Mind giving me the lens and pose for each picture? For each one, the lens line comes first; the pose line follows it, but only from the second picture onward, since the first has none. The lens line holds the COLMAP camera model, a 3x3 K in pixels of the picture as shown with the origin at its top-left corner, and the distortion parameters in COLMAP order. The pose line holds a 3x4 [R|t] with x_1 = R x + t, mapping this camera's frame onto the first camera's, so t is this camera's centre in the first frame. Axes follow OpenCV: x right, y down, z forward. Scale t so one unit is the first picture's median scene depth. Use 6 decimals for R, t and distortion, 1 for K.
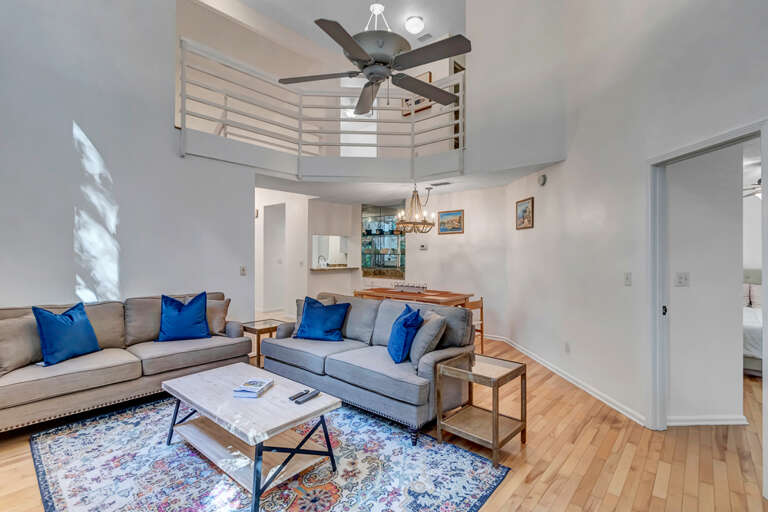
lens RADIAL K [[364.2, 0, 385.2], [0, 364.2, 253.9], [0, 0, 1]] dist [0.001727, 0.001032]
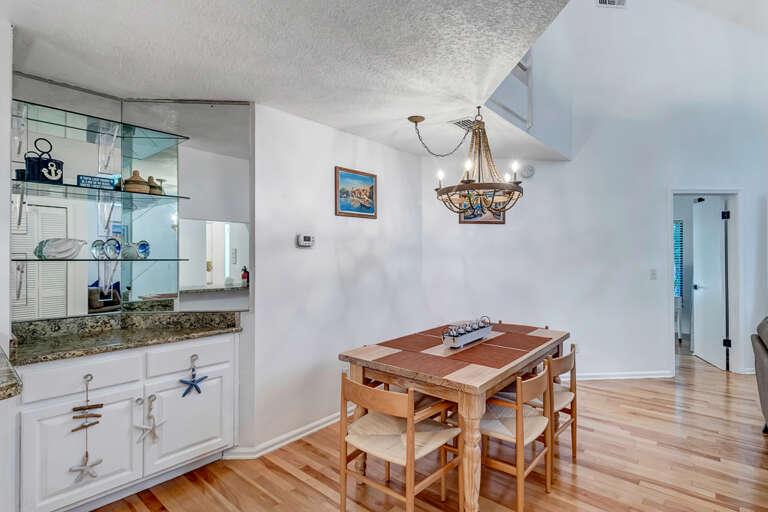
lens RADIAL K [[391.2, 0, 383.7], [0, 391.2, 254.2], [0, 0, 1]] dist [0.001497, 0.001109]
pose [[-0.000556, 0.001918, 0.999998, -0.362359], [0.005332, 0.999984, -0.001915, -0.002704], [-0.999986, 0.005331, -0.000566, 0.978060]]
